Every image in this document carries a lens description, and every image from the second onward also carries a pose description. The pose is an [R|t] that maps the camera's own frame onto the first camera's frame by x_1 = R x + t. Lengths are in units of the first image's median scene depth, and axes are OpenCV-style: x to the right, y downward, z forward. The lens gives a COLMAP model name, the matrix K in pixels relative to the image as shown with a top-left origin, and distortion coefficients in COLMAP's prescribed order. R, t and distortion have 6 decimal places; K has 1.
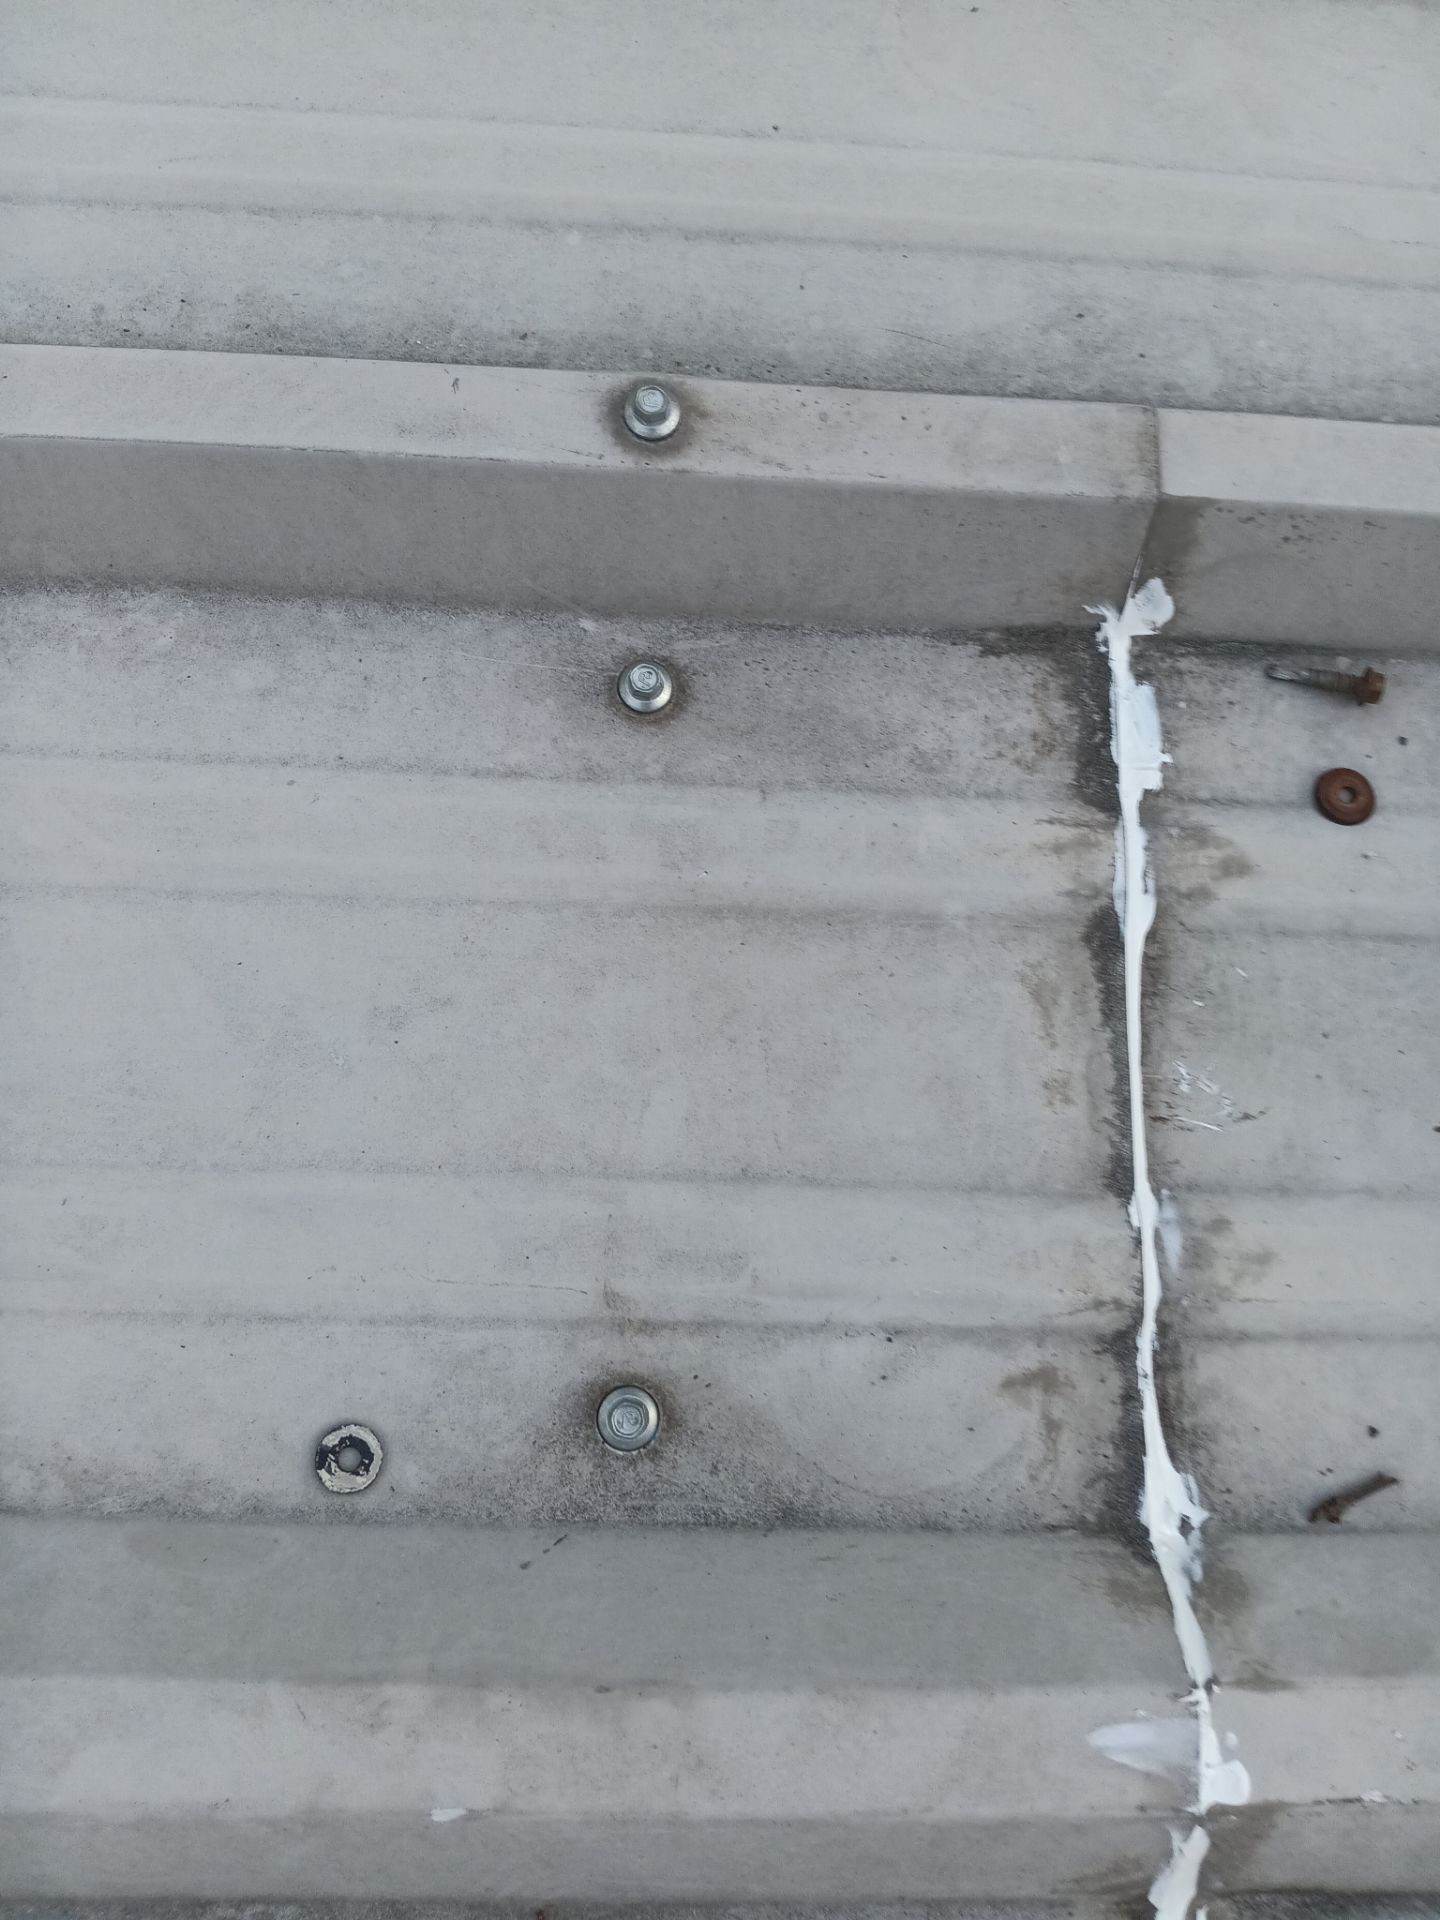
lens RADIAL K [[1500.0, 0, 697.8], [0, 1500.0, 963.6], [0, 0, 1]] dist [0.102683, -0.254374]
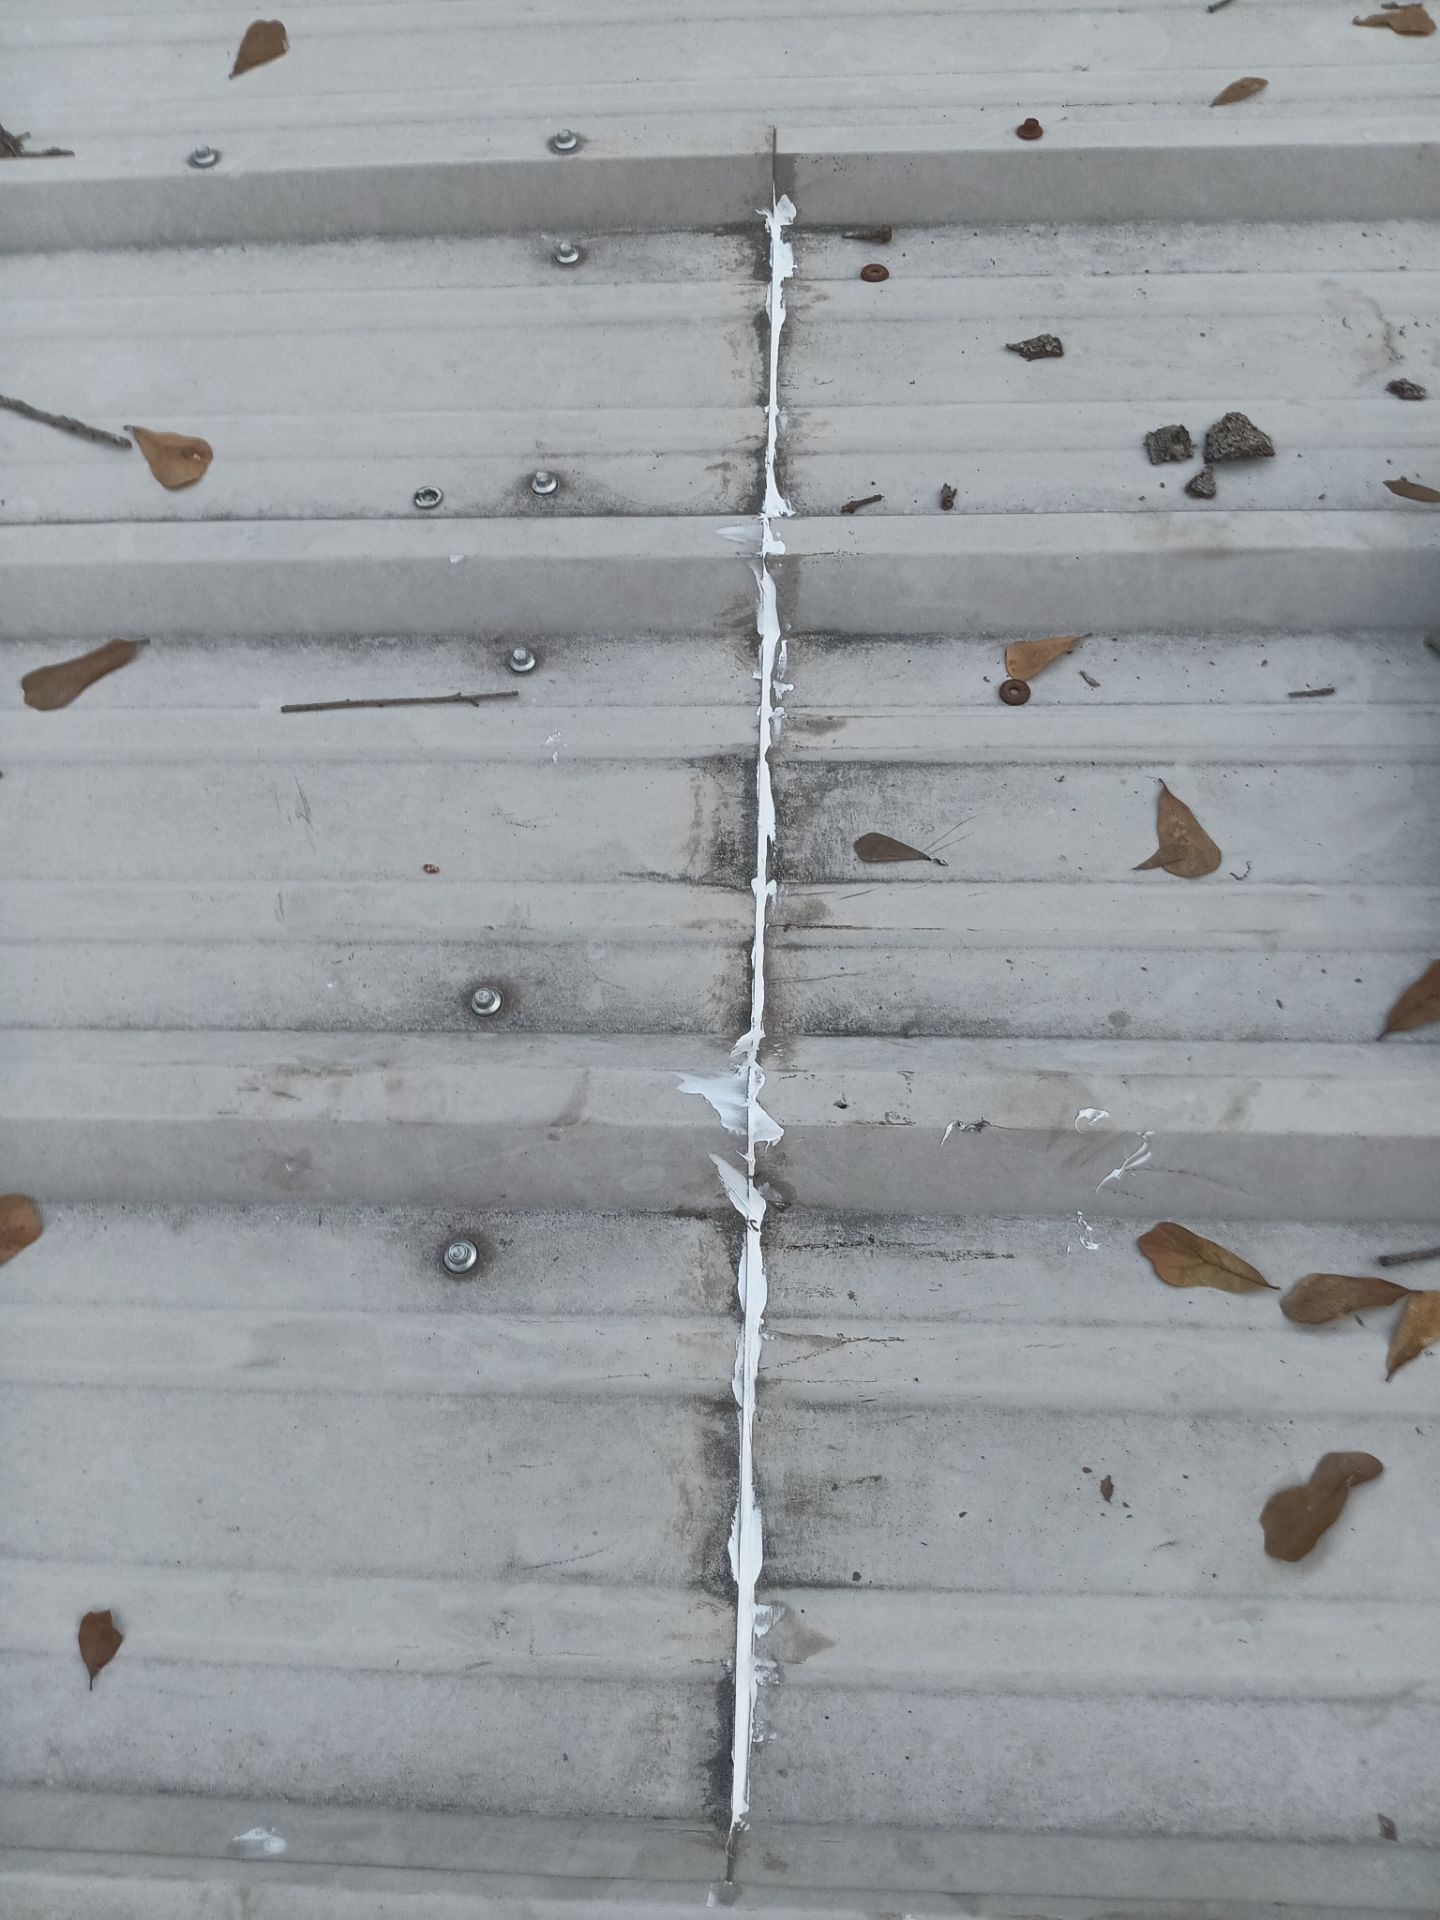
lens RADIAL K [[1500.0, 0, 697.8], [0, 1500.0, 963.6], [0, 0, 1]] dist [0.102683, -0.254374]
pose [[0.992477, -0.037130, -0.116661, 0.410341], [0.006631, 0.967806, -0.251610, 1.514897], [0.122248, 0.248944, 0.960772, -0.982441]]
